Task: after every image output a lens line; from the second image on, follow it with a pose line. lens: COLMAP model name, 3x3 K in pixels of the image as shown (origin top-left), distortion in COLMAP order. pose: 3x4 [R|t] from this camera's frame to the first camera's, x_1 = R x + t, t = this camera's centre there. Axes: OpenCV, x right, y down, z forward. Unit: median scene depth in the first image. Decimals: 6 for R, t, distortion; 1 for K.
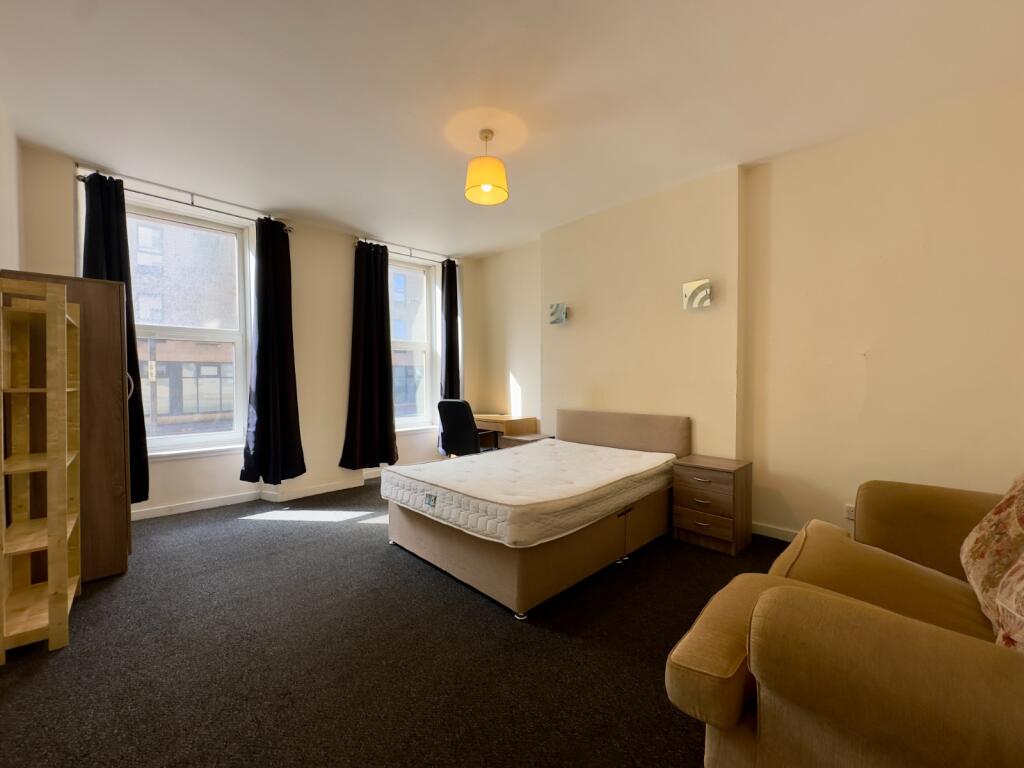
lens RADIAL K [[408.9, 0, 511.7], [0, 408.9, 383.6], [0, 0, 1]] dist [-0.001249, 0.001036]
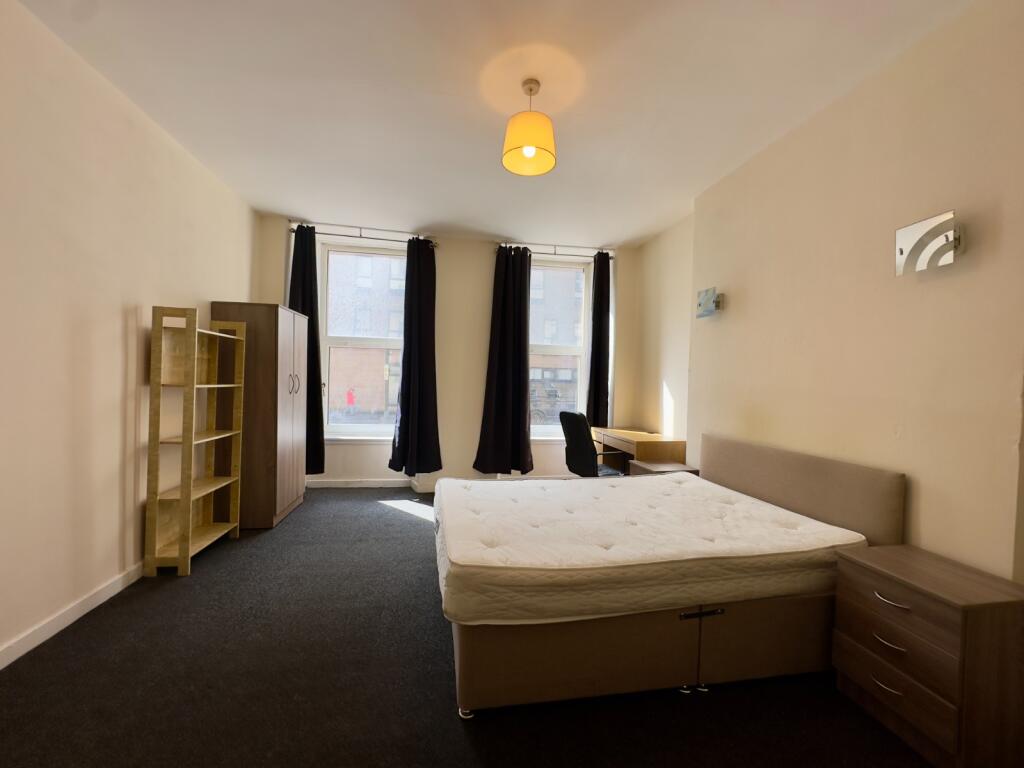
lens RADIAL K [[408.9, 0, 509.7], [0, 408.9, 383.7], [0, 0, 1]] dist [-0.001249, 0.001036]
pose [[0.830868, 0.032073, -0.555545, 0.296083], [-0.038035, 0.999276, 0.000805, -0.018646], [0.555168, 0.020461, 0.831486, 0.255699]]
